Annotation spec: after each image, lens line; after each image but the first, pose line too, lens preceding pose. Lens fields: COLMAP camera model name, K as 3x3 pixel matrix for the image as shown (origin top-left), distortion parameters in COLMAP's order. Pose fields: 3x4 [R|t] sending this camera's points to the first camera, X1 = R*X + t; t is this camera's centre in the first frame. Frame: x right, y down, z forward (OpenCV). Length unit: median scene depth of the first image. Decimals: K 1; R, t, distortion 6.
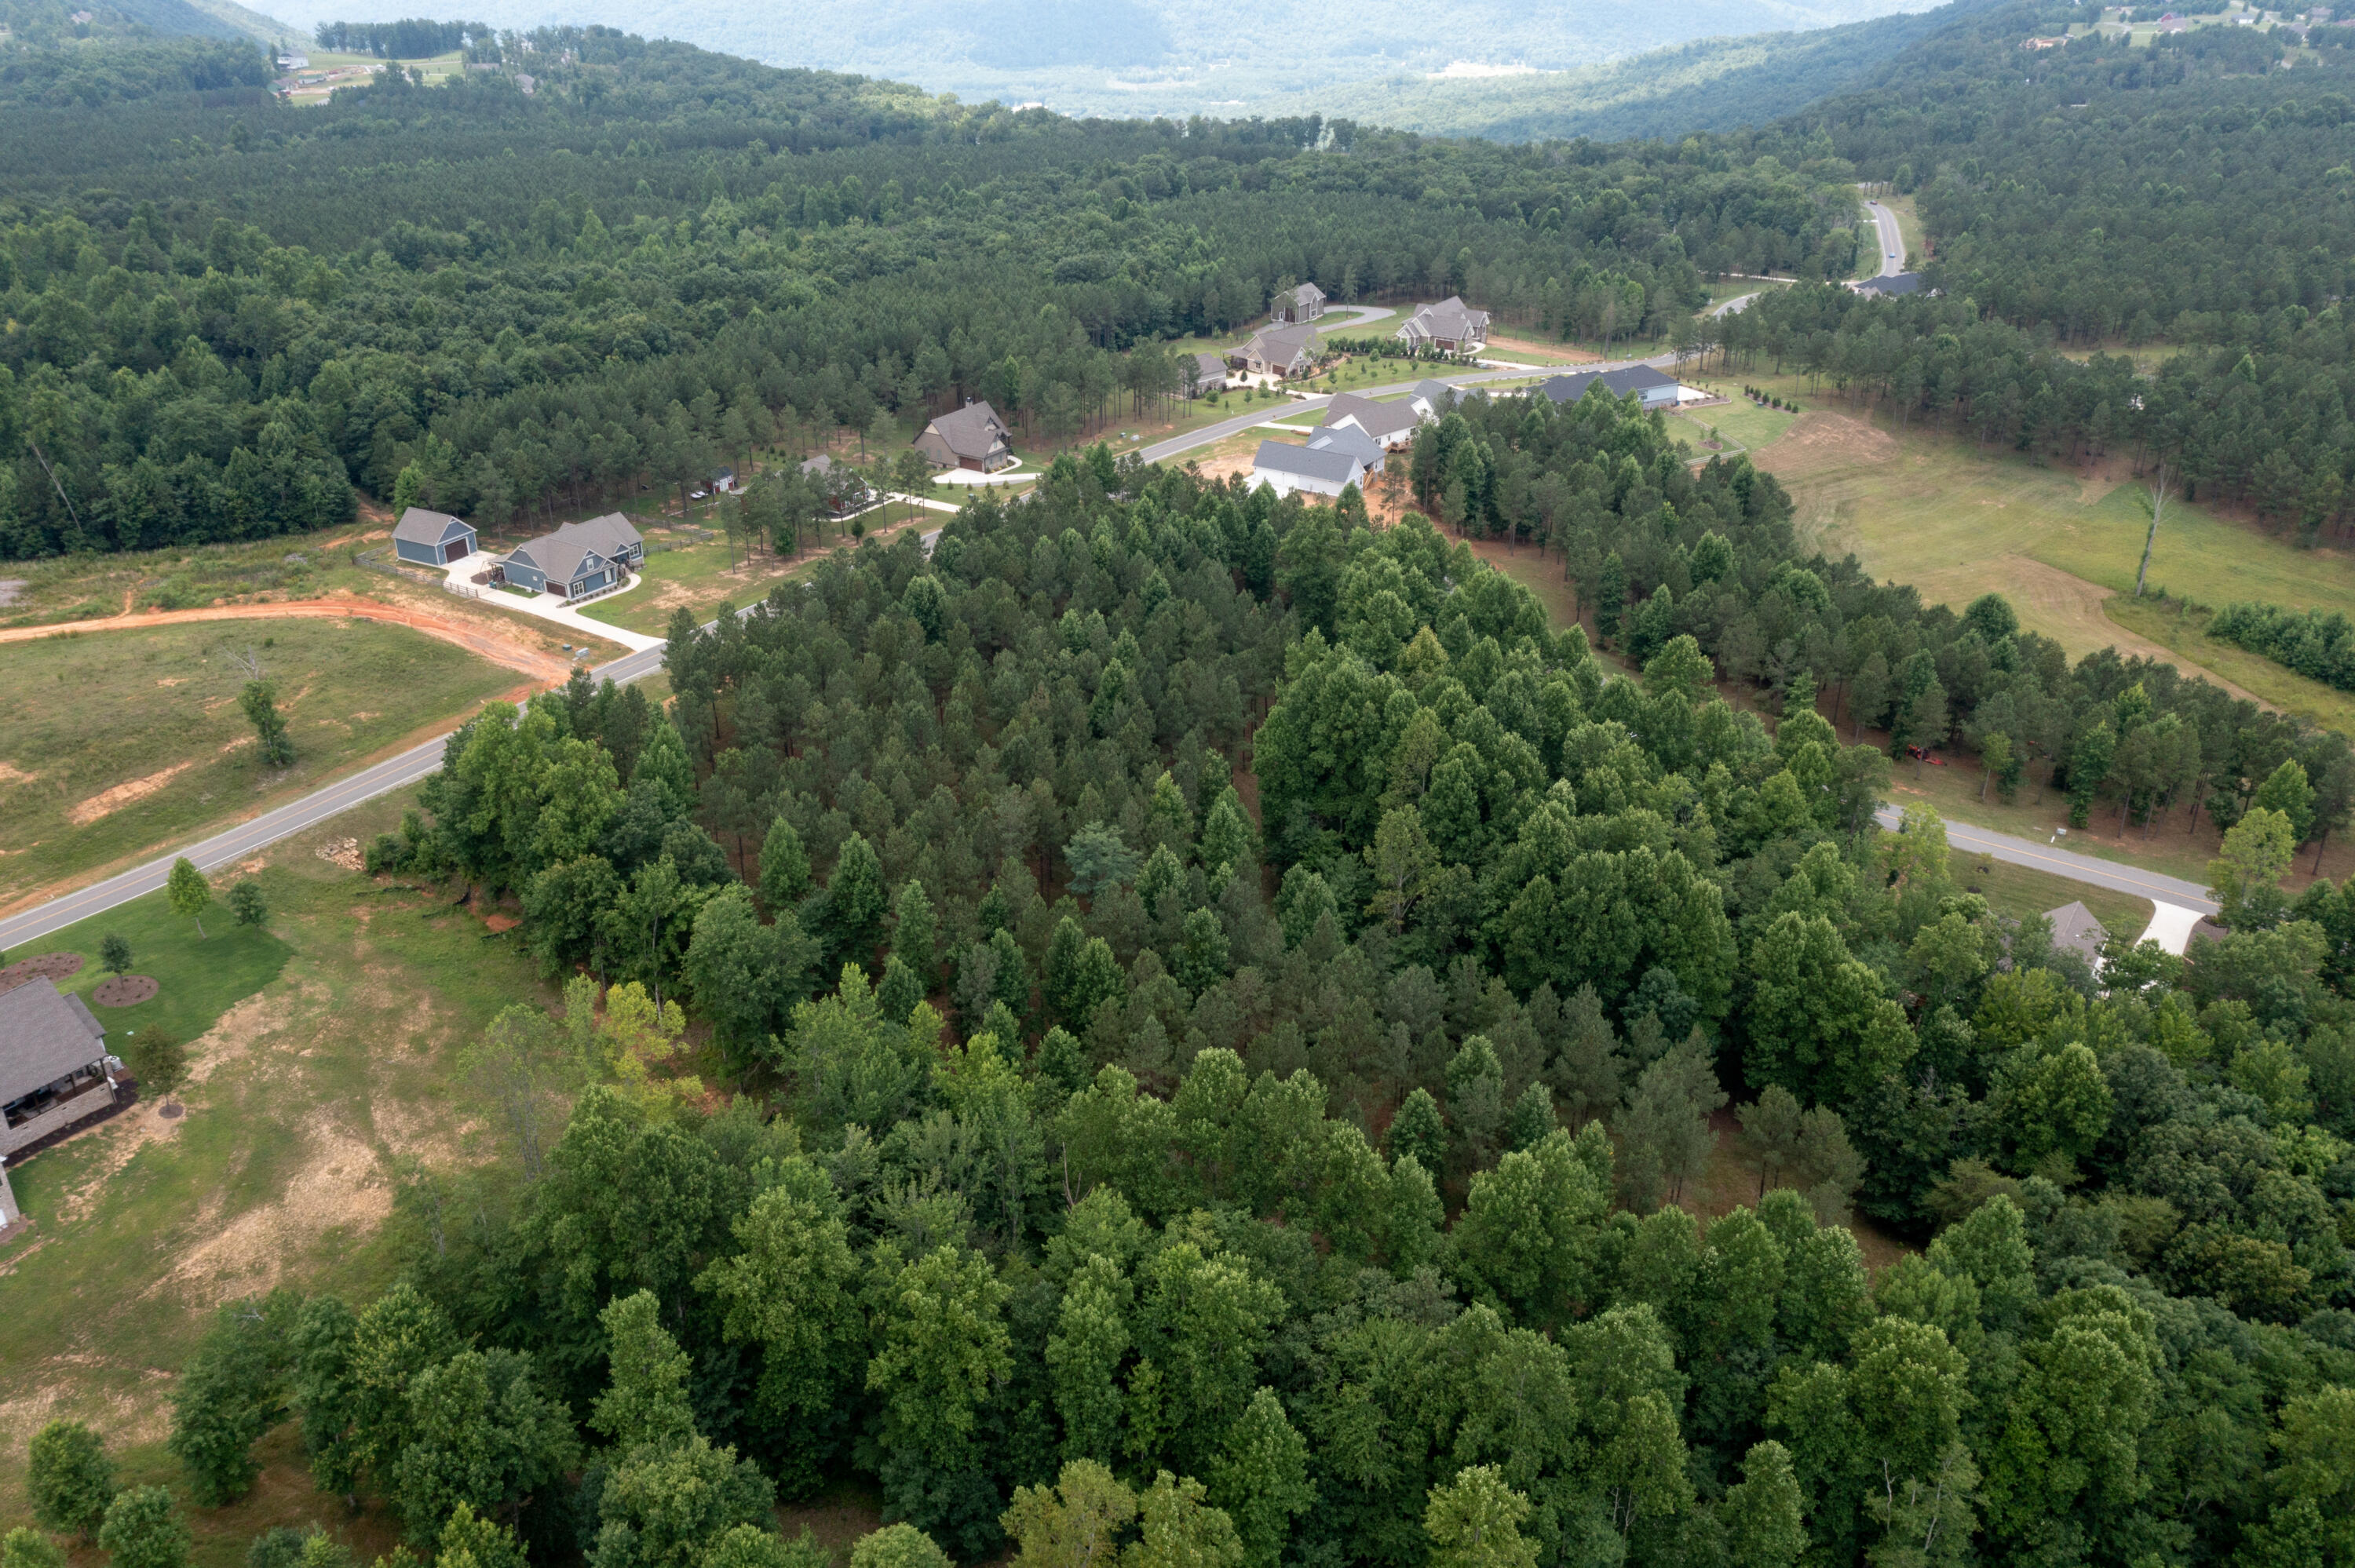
lens RADIAL K [[1853.4, 0, 1182.7], [0, 1853.4, 787.5], [0, 0, 1]] dist [-0.002608, 0.002385]
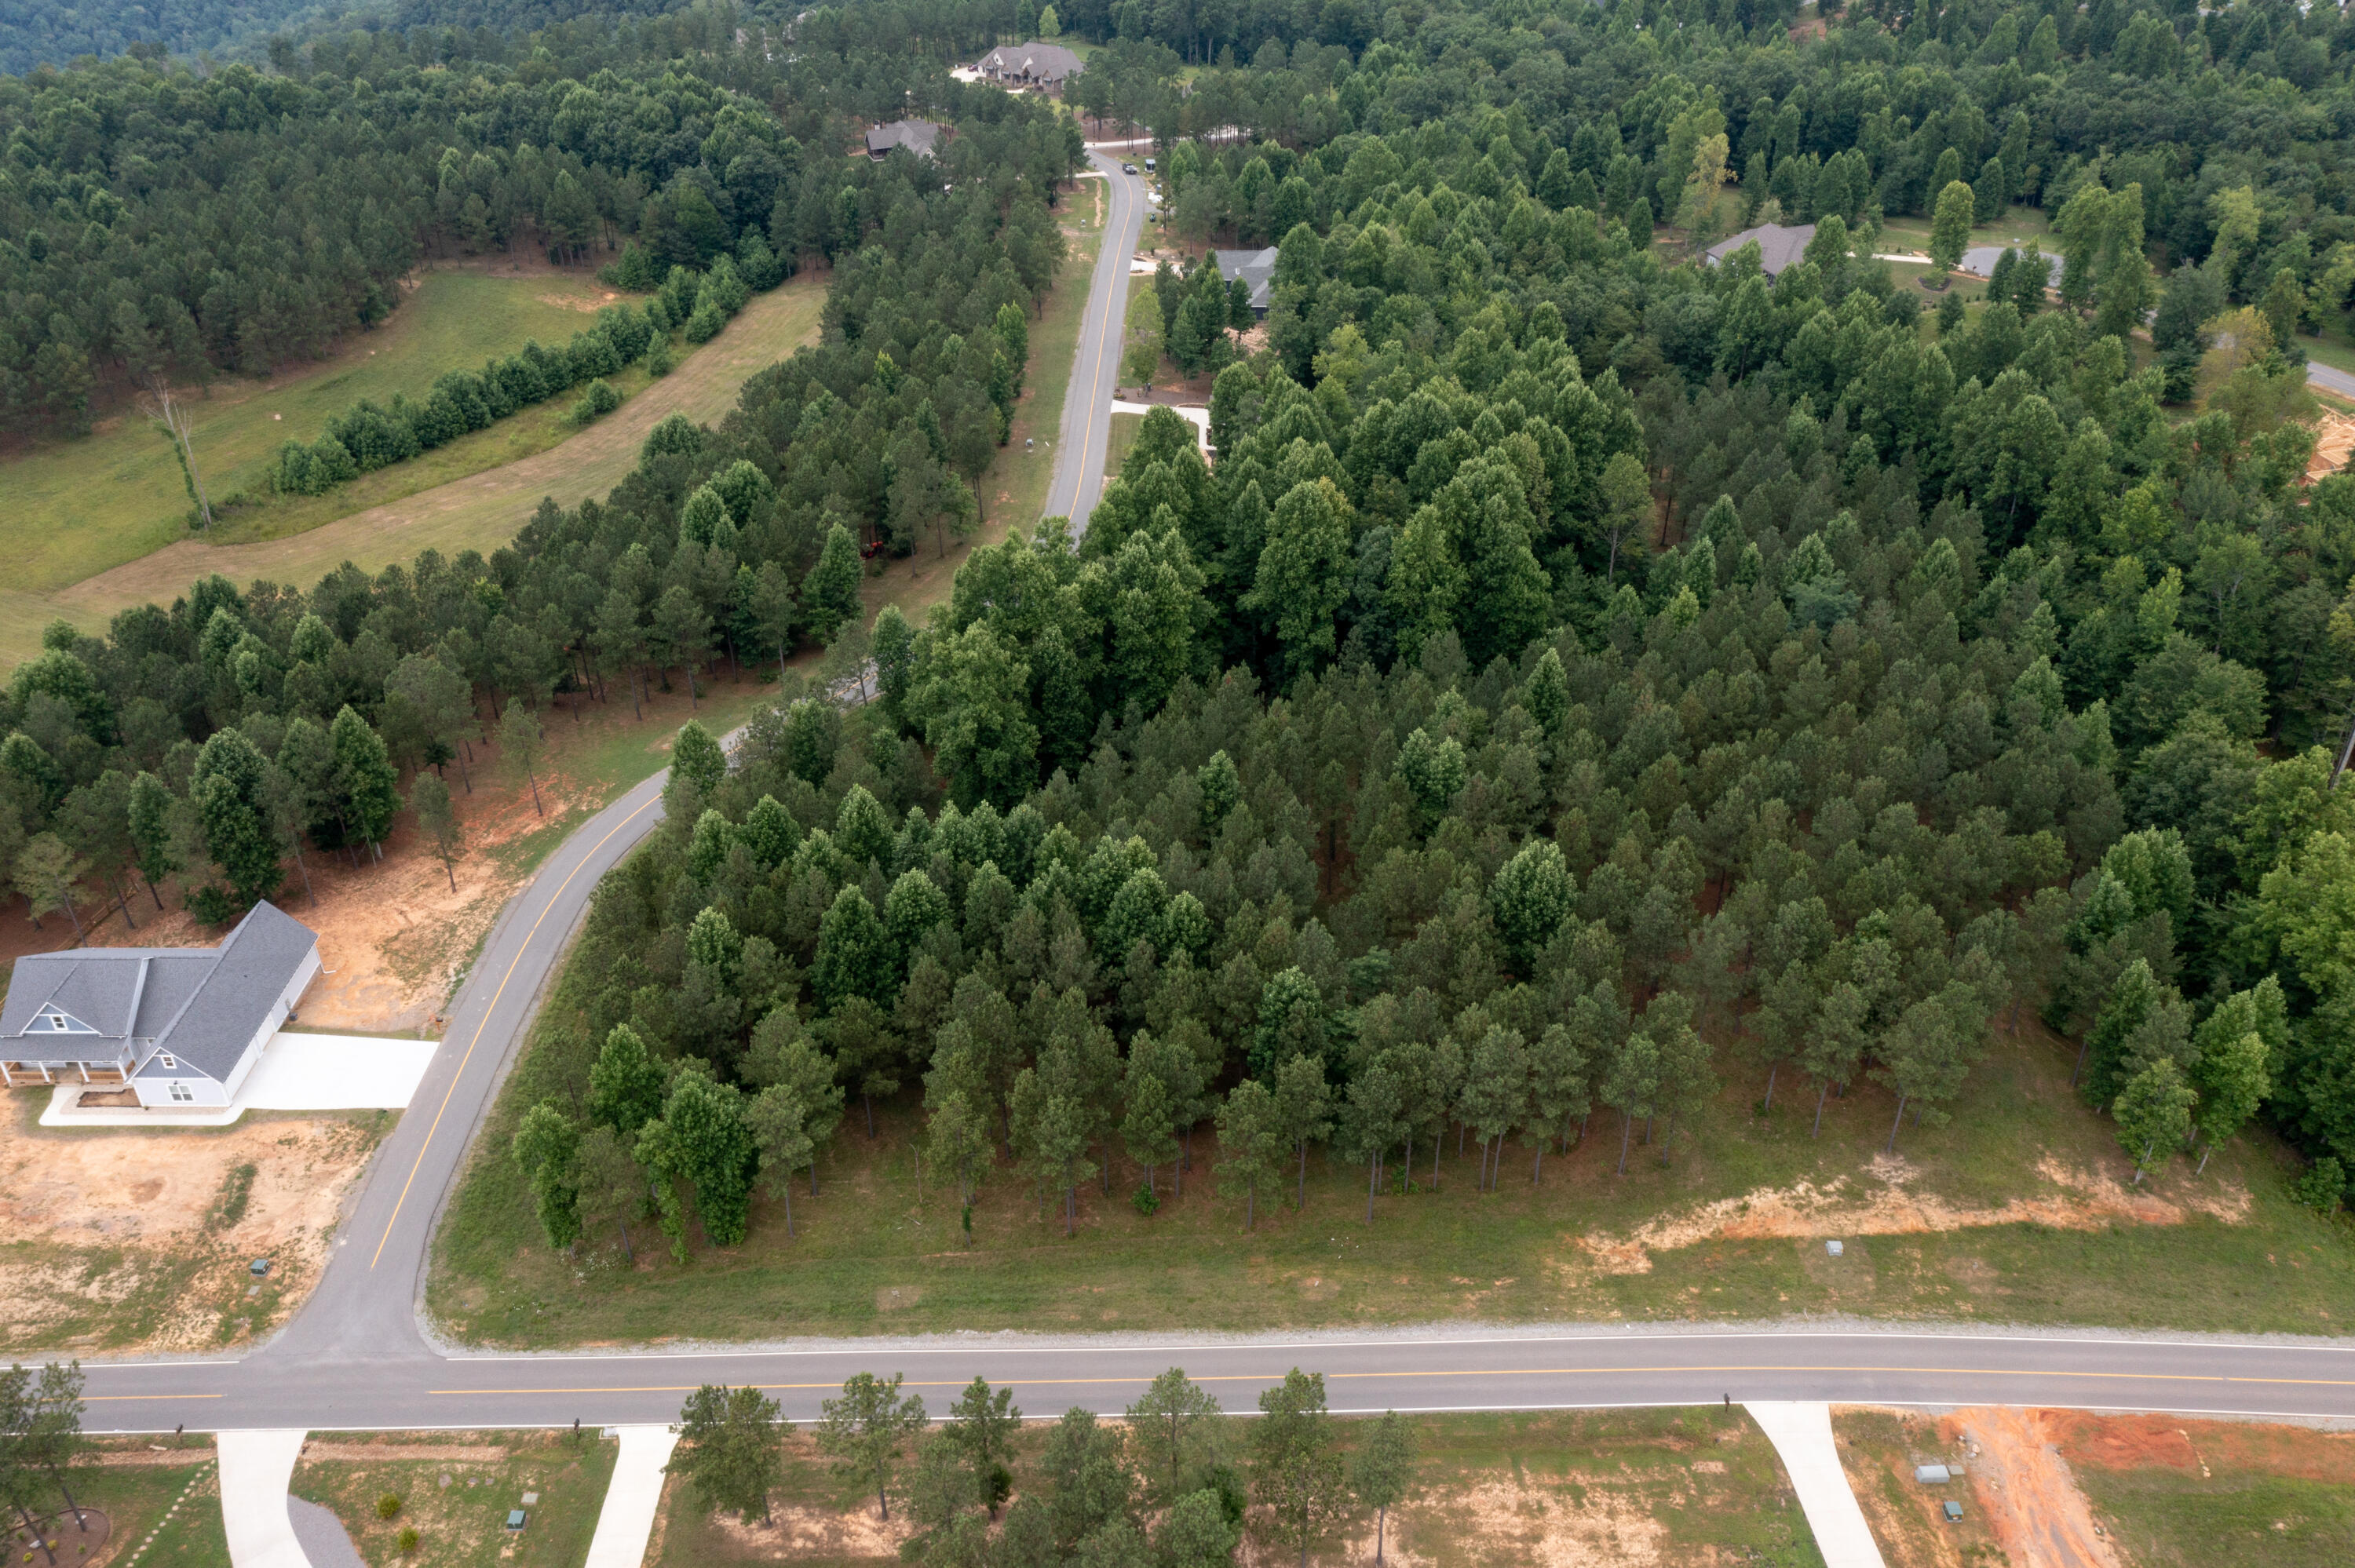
lens RADIAL K [[1853.4, 0, 1182.7], [0, 1853.4, 787.5], [0, 0, 1]] dist [-0.002608, 0.002385]
pose [[-0.538700, -0.461733, 0.704702, -0.436351], [0.382873, 0.610912, 0.692962, -0.522010], [-0.750474, 0.643109, -0.152313, 1.027338]]
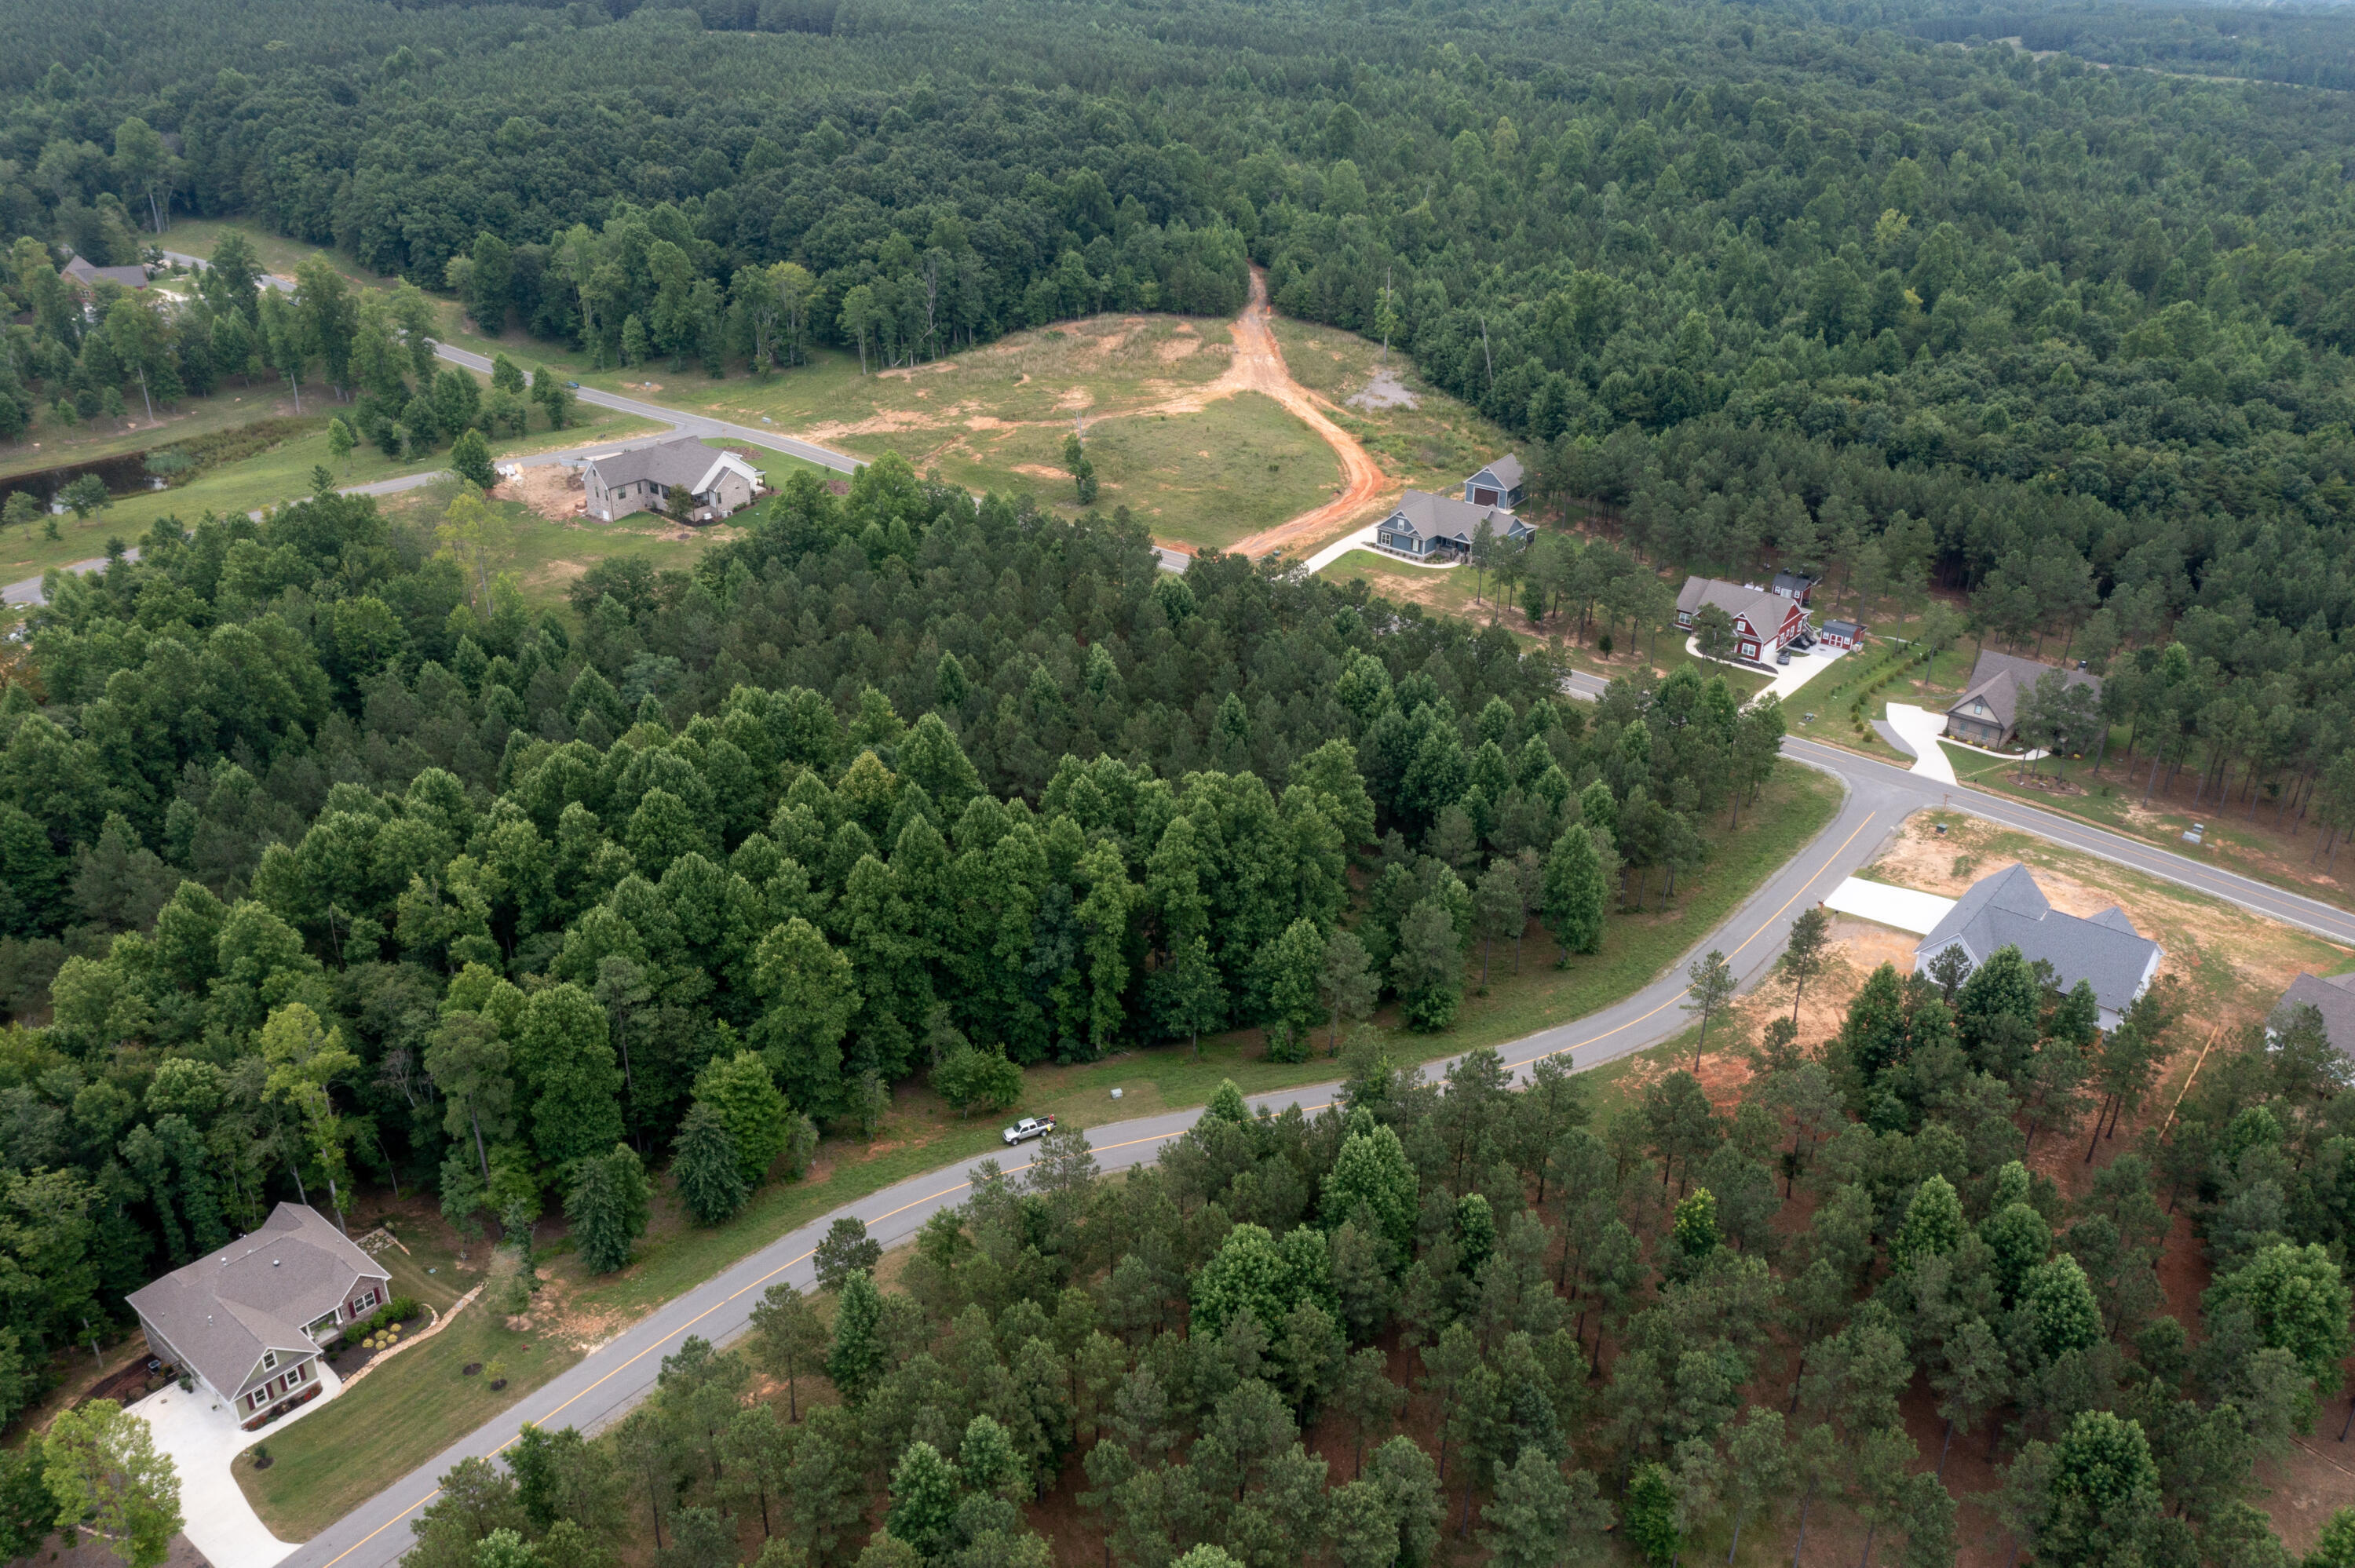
lens RADIAL K [[1865.8, 0, 1186.8], [0, 1865.8, 774.8], [0, 0, 1]] dist [-0.001913, 0.015998]
pose [[-0.108390, 0.439520, -0.891669, 0.719815], [-0.455179, 0.775464, 0.437571, -0.422959], [0.883778, 0.453297, 0.116008, 0.824551]]
